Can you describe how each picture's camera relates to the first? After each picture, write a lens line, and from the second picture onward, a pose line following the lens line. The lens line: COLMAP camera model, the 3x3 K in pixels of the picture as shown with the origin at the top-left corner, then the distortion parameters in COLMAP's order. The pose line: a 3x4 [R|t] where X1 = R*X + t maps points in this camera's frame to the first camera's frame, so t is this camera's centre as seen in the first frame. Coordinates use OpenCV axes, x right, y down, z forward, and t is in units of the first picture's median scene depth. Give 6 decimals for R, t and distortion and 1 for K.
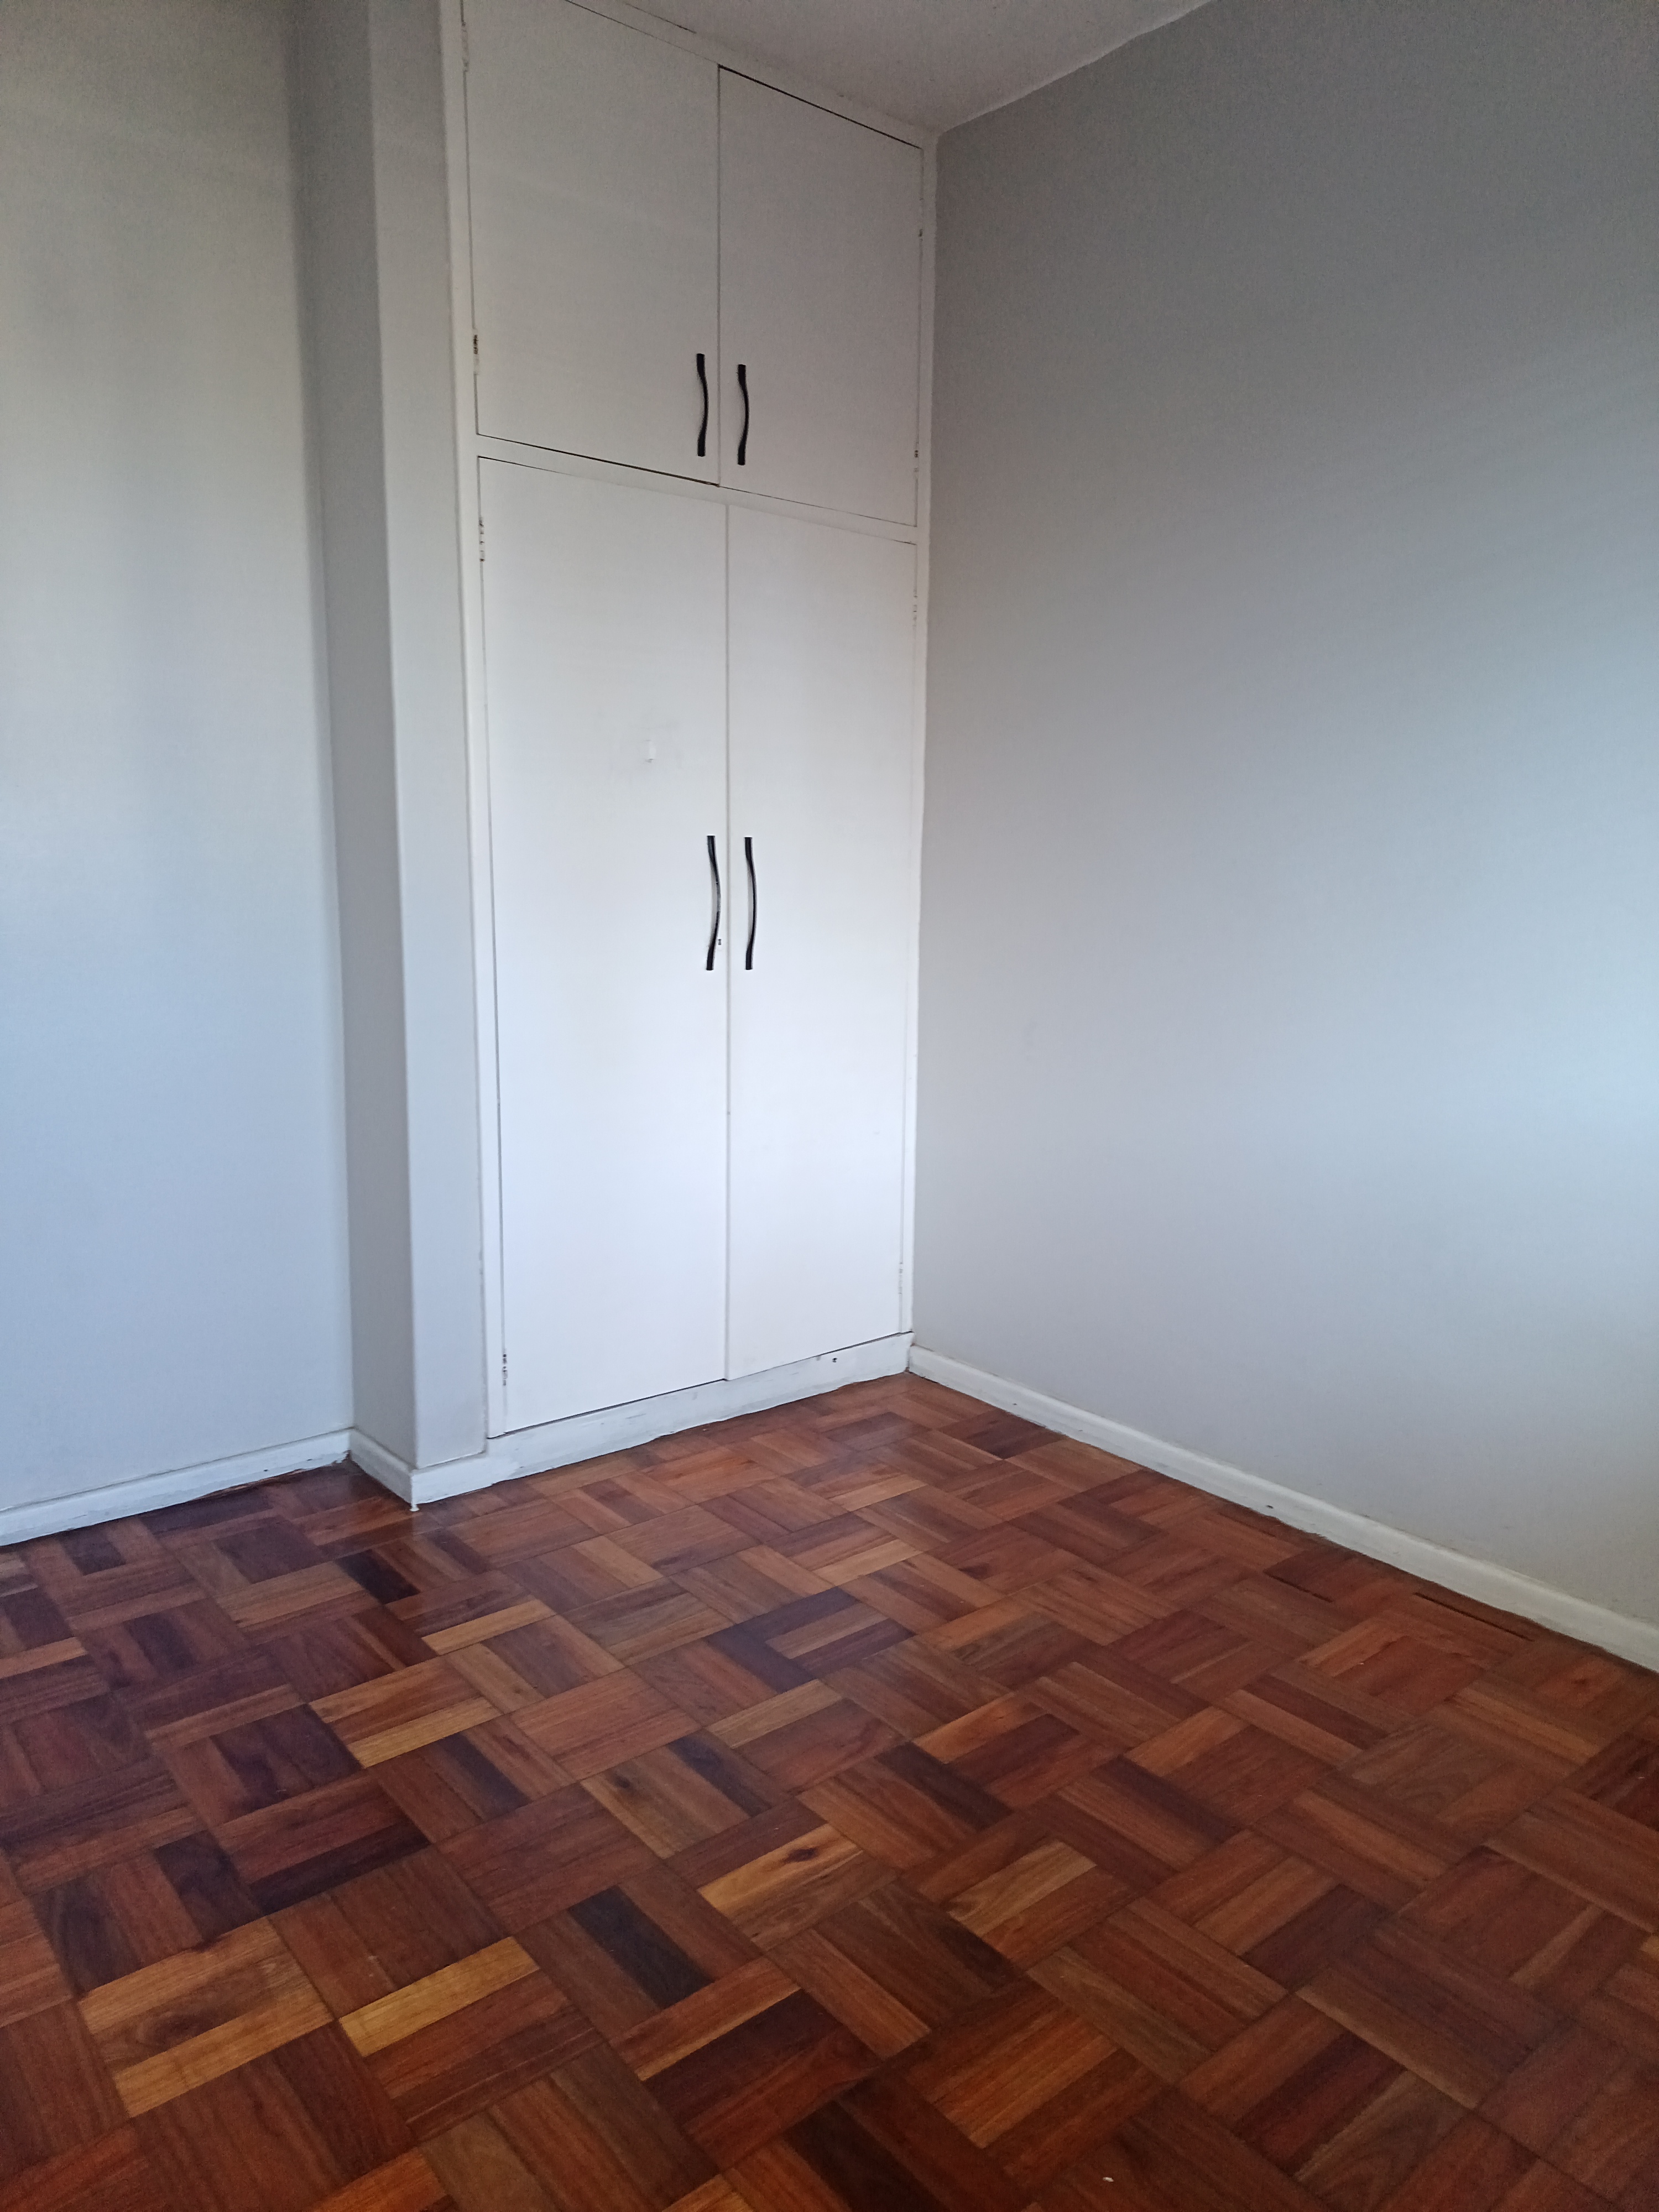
lens RADIAL K [[1537.0, 0, 816.8], [0, 1537.0, 1101.3], [0, 0, 1]] dist [0.048360, -0.057993]
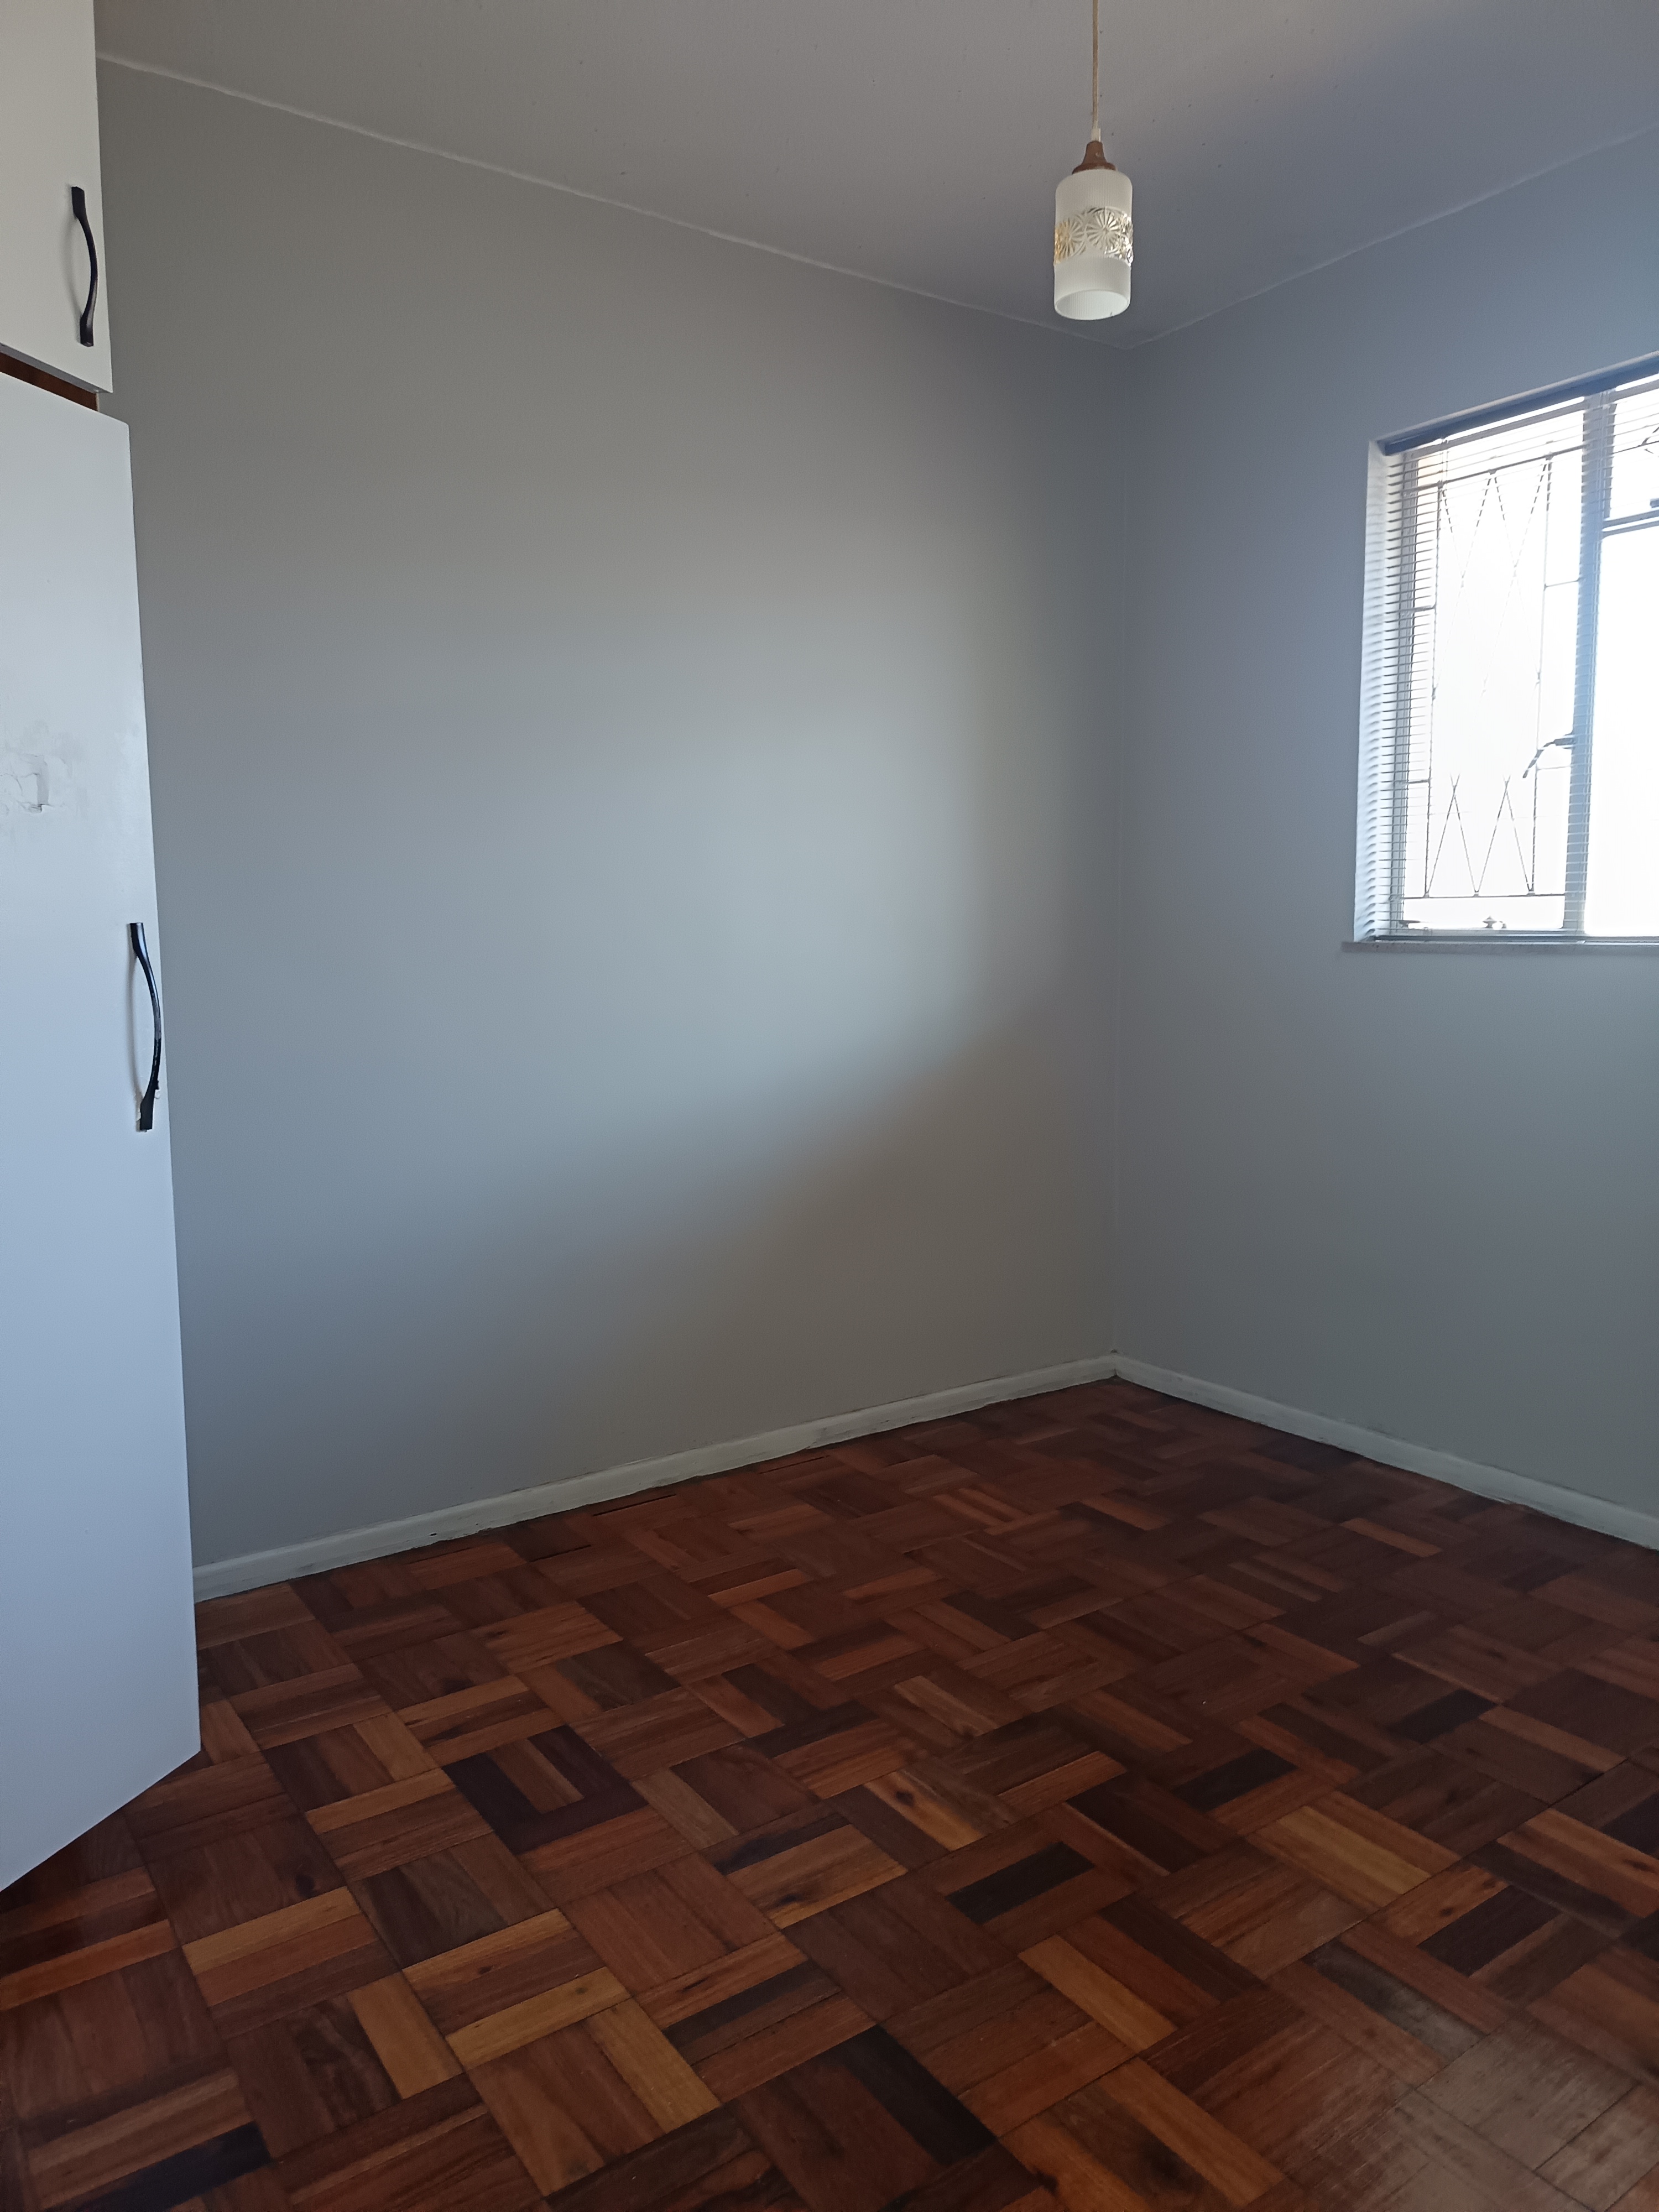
lens RADIAL K [[1537.0, 0, 820.2], [0, 1537.0, 1097.8], [0, 0, 1]] dist [0.048360, -0.057993]
pose [[0.092068, -0.133021, 0.986828, -0.759466], [0.178913, 0.977119, 0.115020, -0.124378], [-0.979548, 0.165966, 0.113761, 0.576434]]
